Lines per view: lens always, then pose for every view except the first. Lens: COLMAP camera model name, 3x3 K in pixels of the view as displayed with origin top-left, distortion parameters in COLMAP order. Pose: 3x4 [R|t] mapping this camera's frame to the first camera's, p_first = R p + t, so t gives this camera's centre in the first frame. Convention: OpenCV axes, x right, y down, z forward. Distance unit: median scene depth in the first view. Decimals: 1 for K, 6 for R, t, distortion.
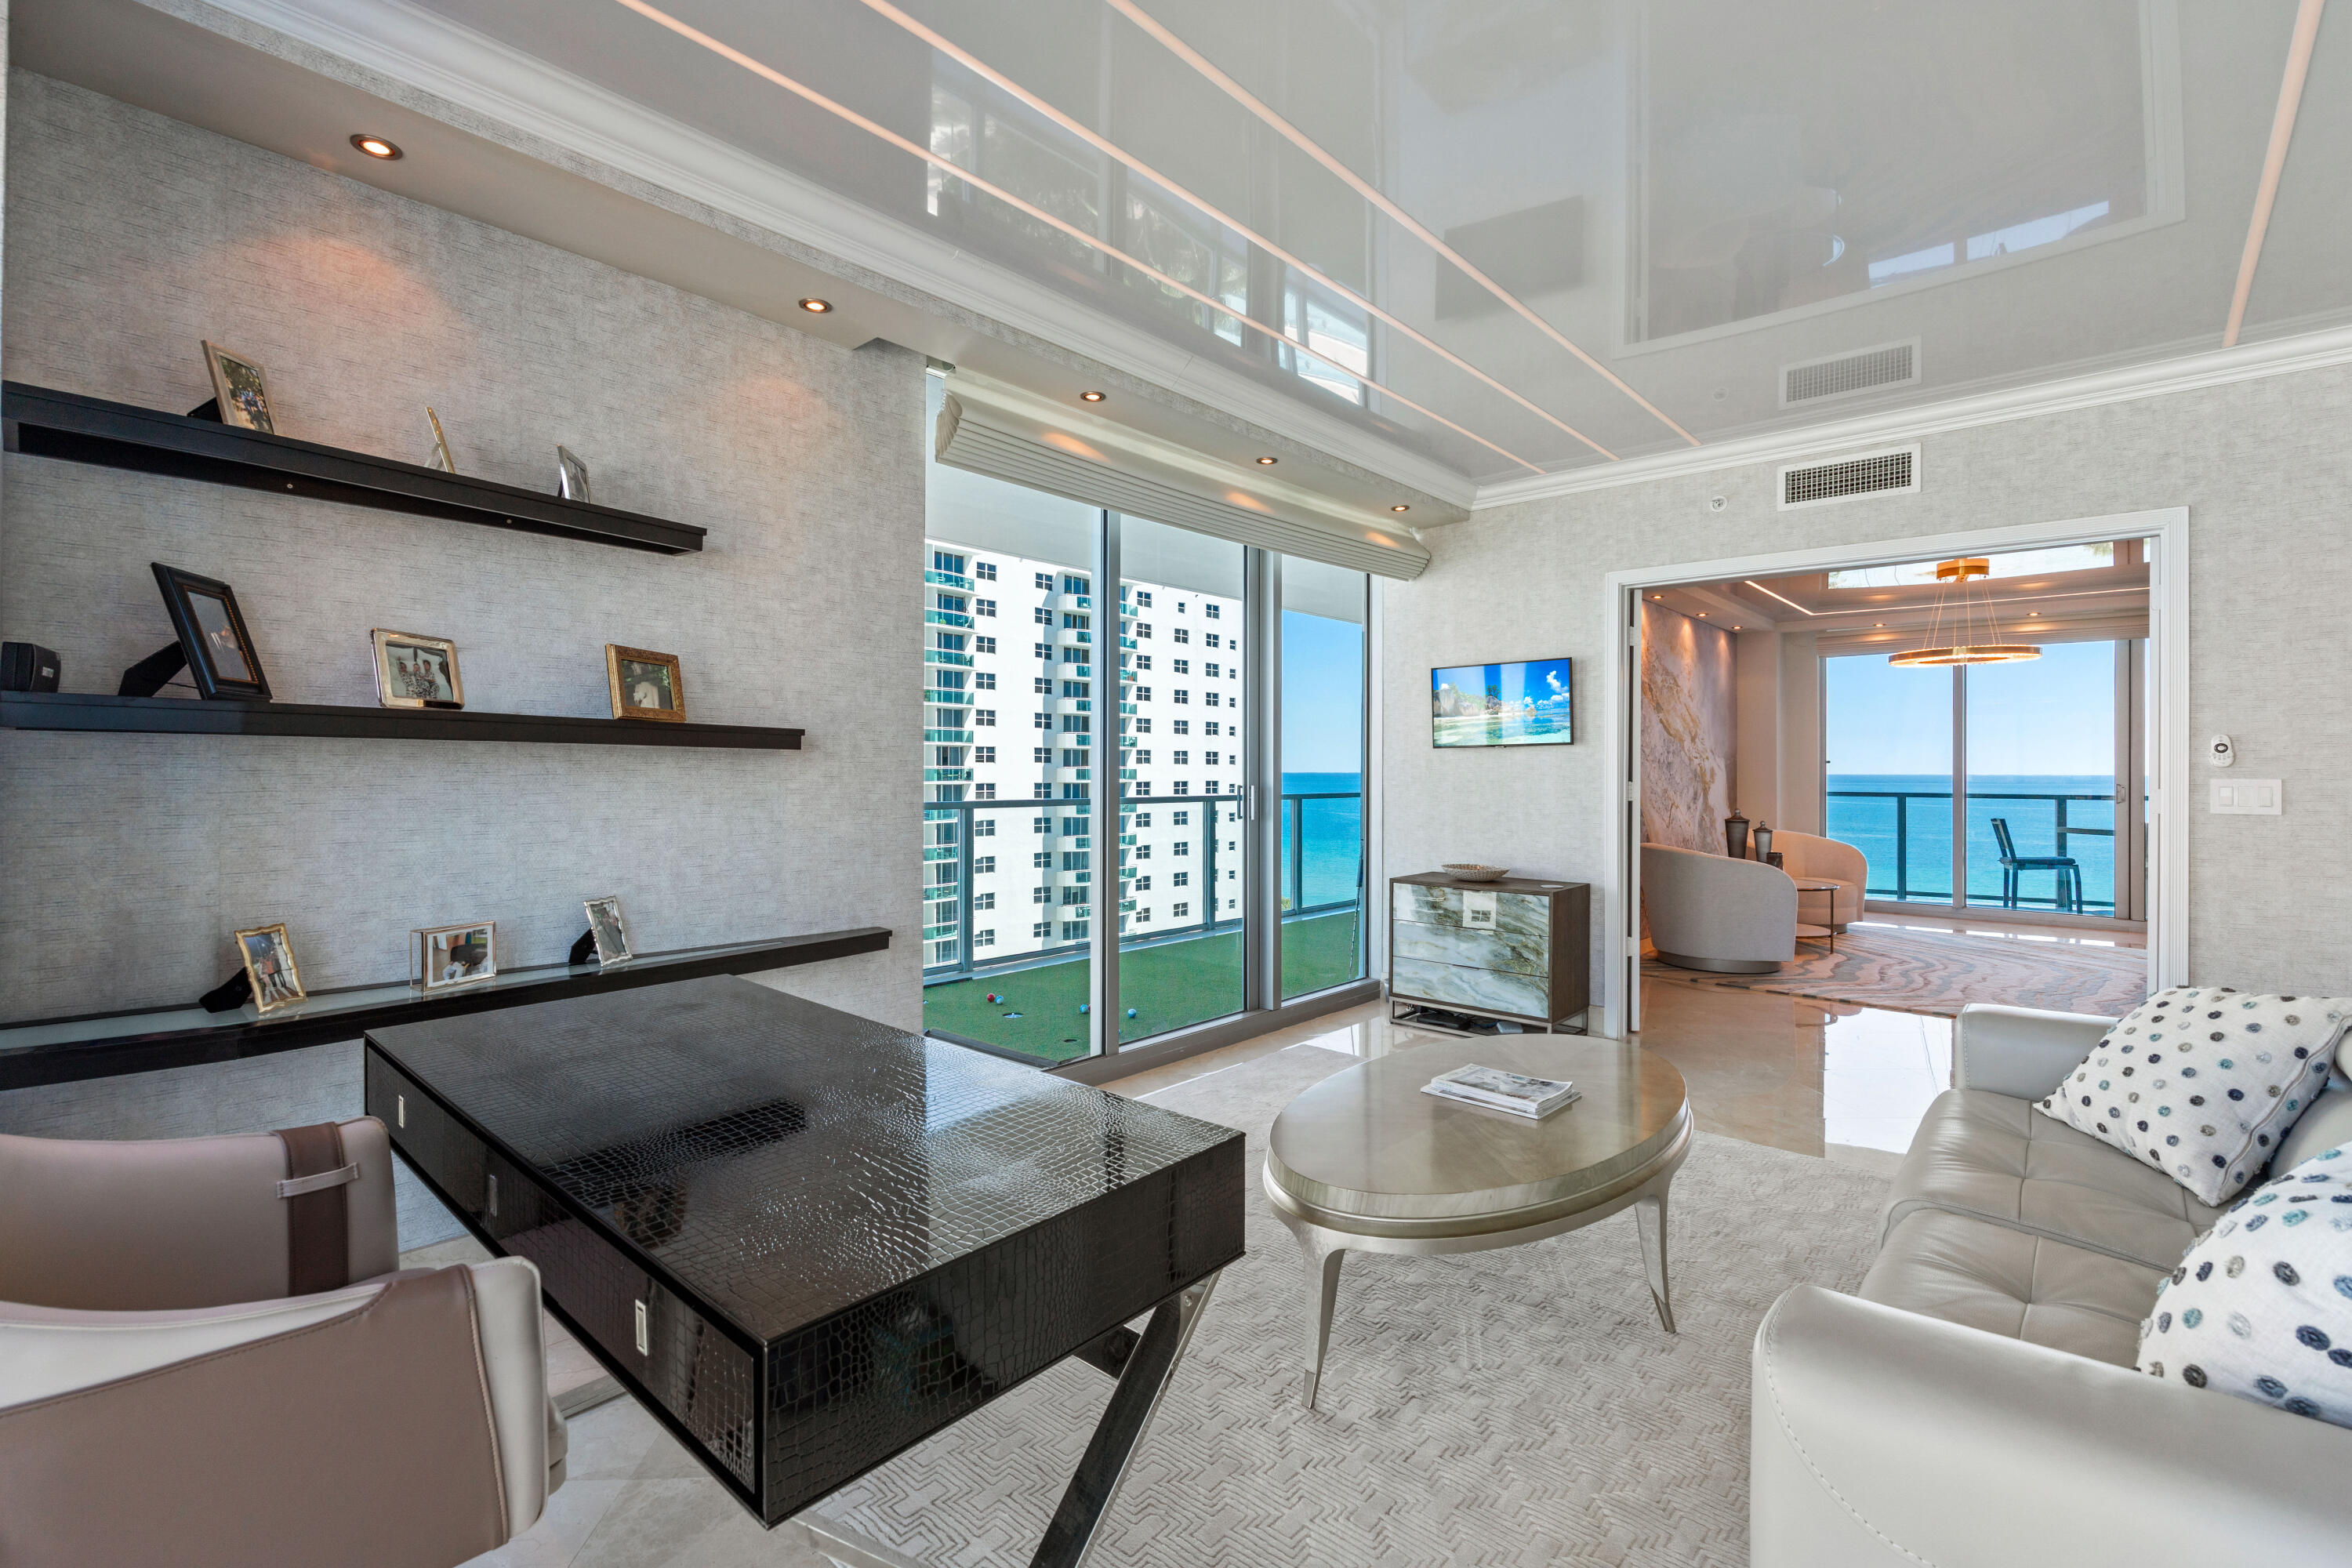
lens RADIAL K [[1045.2, 0, 1173.2], [0, 1045.2, 778.1], [0, 0, 1]] dist [-0.001274, -0.000053]
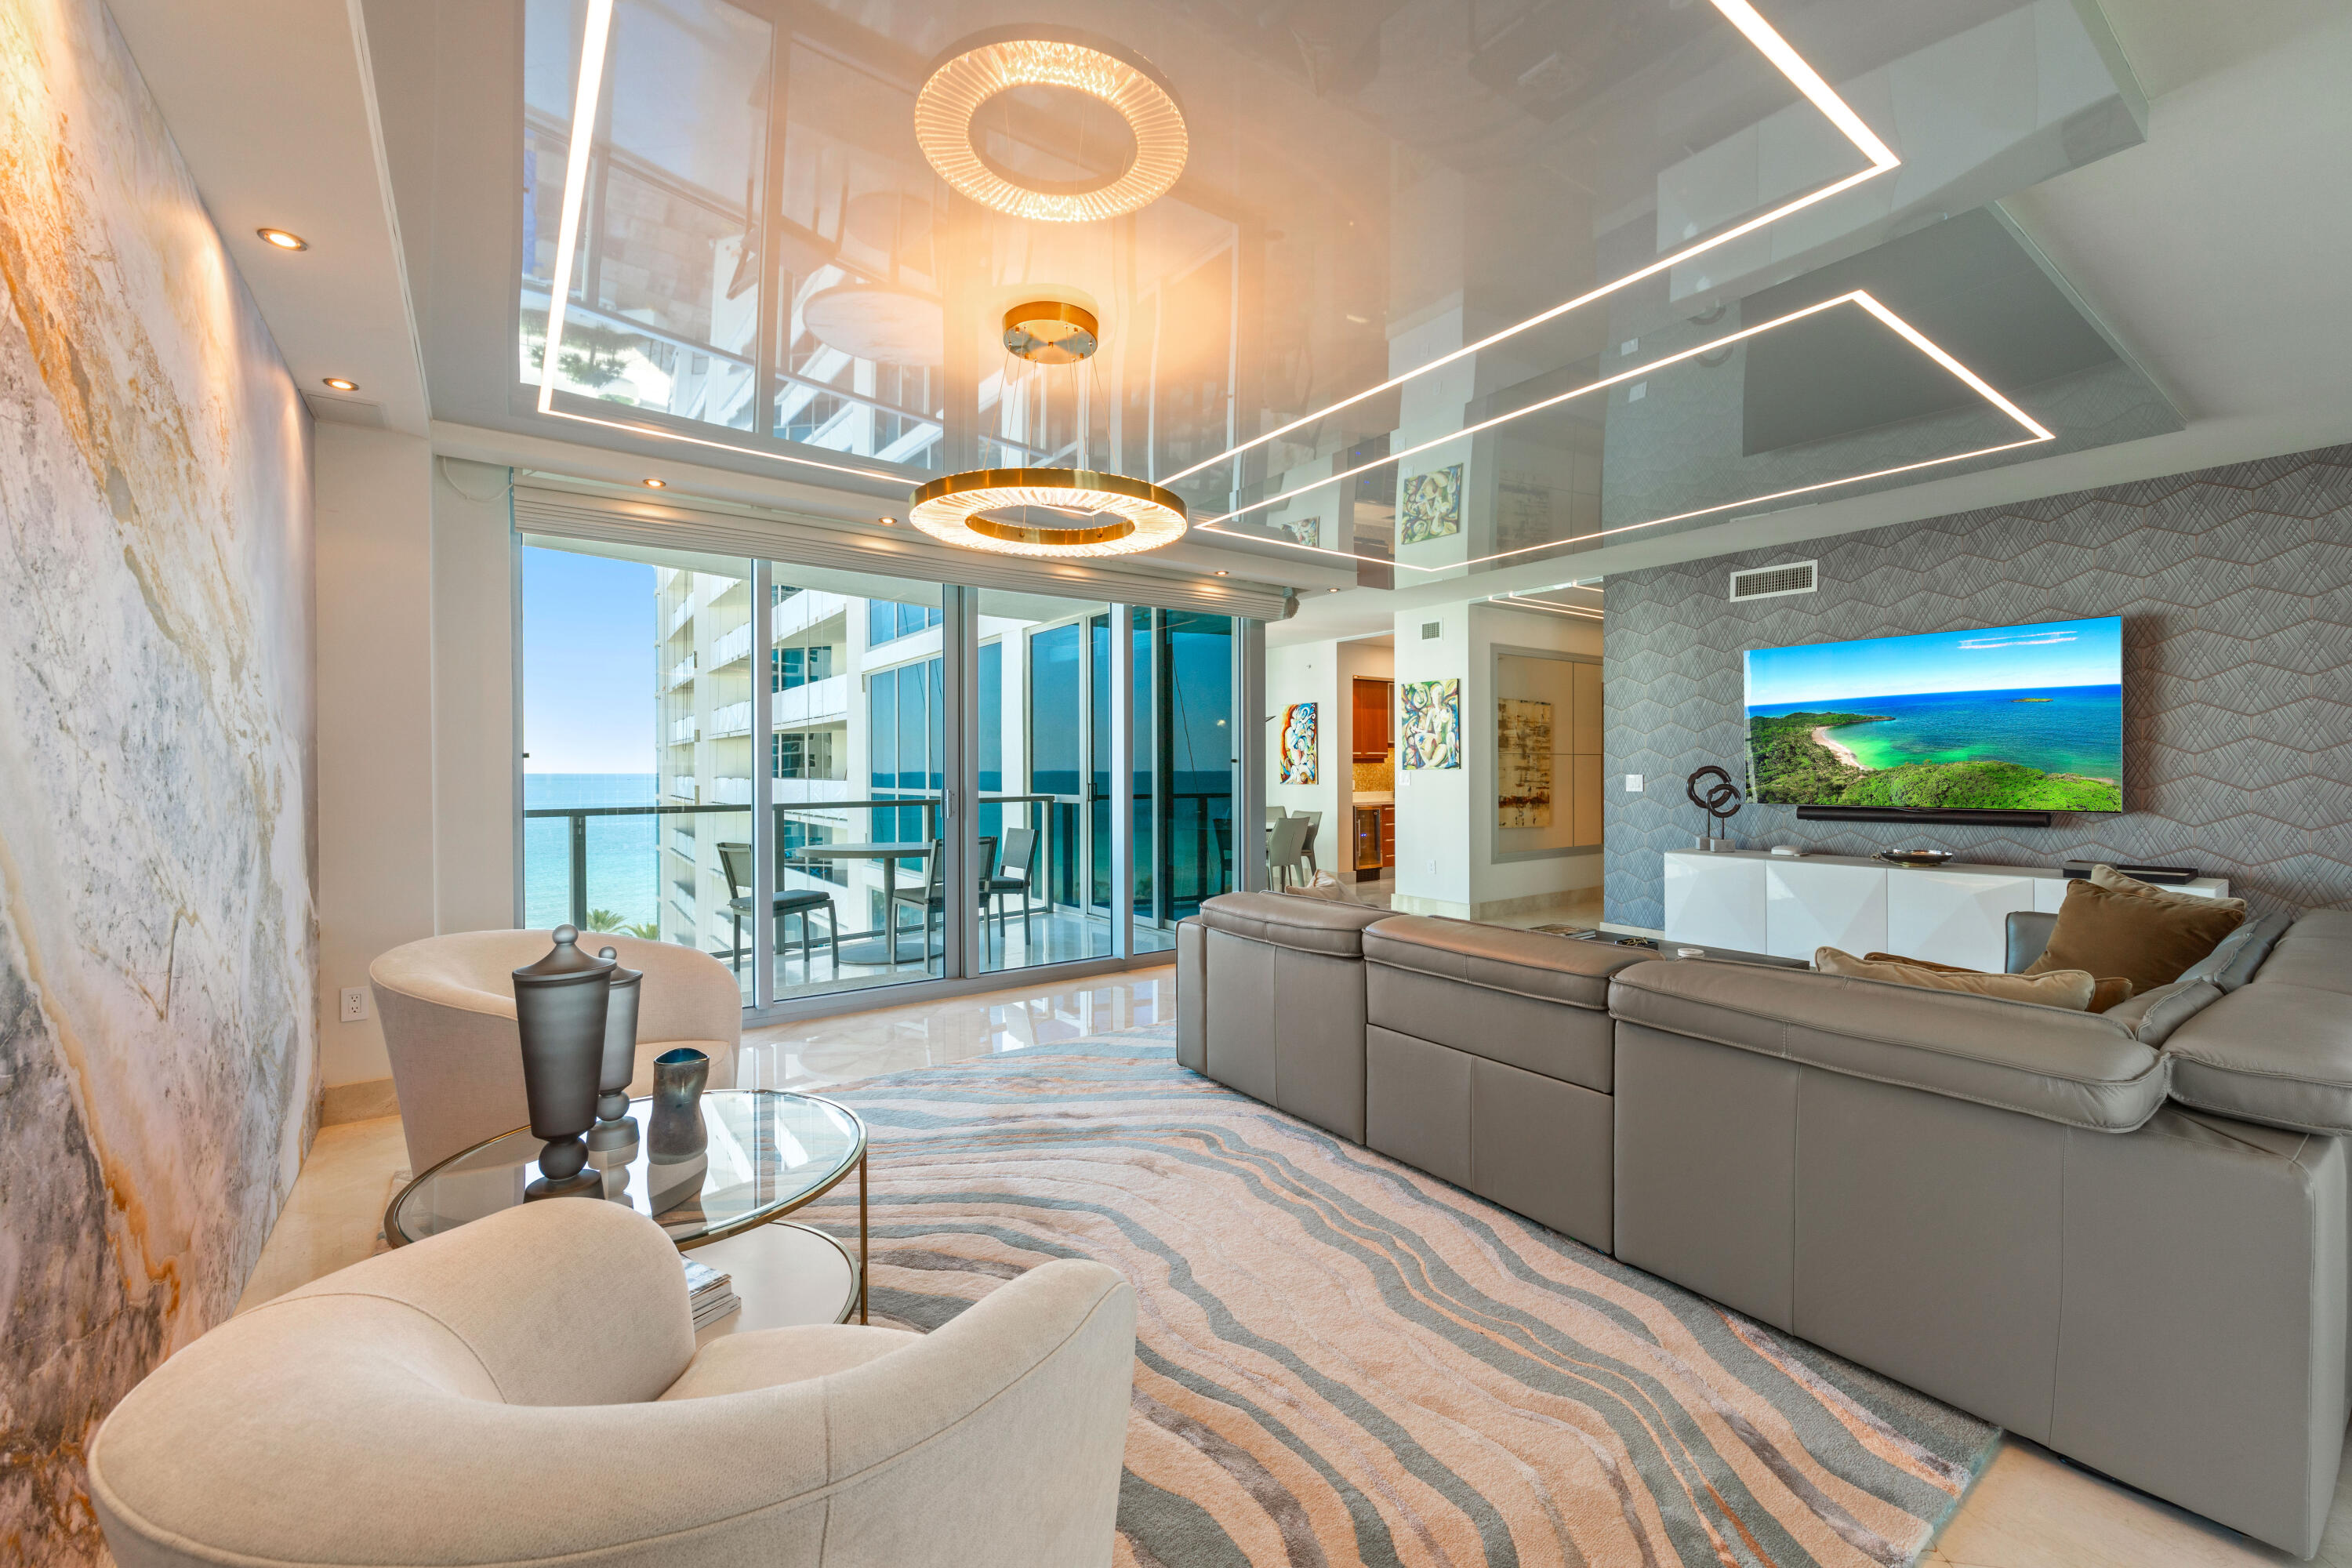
lens RADIAL K [[947.1, 0, 1162.0], [0, 947.1, 769.1], [0, 0, 1]] dist [-0.000556, 0.000274]
pose [[0.223788, -0.000028, 0.974638, 0.293085], [0.006363, 0.999979, -0.001433, -0.007468], [-0.974617, 0.006523, 0.223784, 0.678739]]
